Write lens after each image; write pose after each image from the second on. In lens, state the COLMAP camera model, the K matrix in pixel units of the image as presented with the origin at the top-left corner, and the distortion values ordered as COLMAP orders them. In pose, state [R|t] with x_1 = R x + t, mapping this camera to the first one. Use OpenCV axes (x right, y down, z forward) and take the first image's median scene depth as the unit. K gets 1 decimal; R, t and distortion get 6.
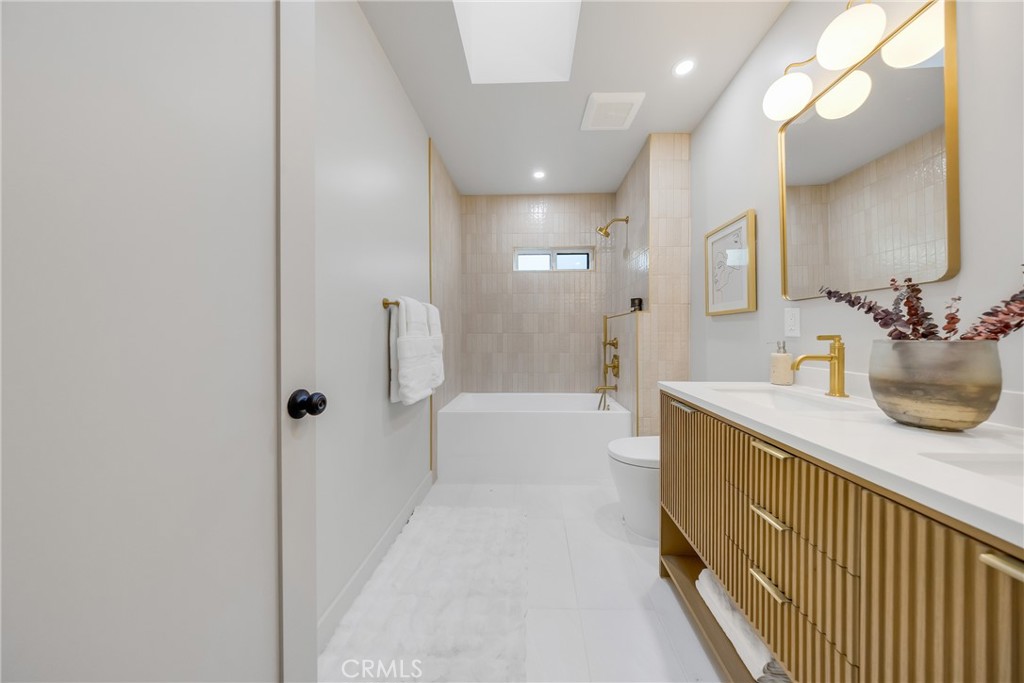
lens RADIAL K [[325.1, 0, 508.9], [0, 325.1, 340.8], [0, 0, 1]] dist [0.000654, -0.000198]
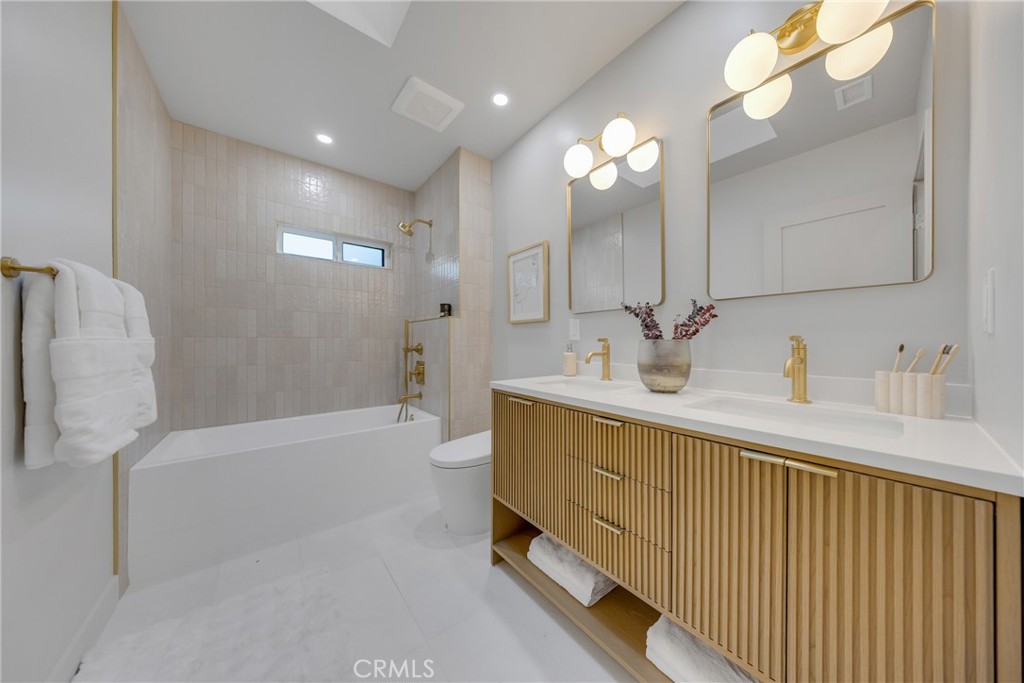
lens RADIAL K [[331.3, 0, 513.0], [0, 331.3, 348.4], [0, 0, 1]] dist [0.001137, -0.003280]
pose [[0.716883, -0.005309, 0.697173, -0.180967], [0.012268, 0.999912, -0.005000, 0.016409], [-0.697086, 0.012138, 0.716885, 0.127272]]
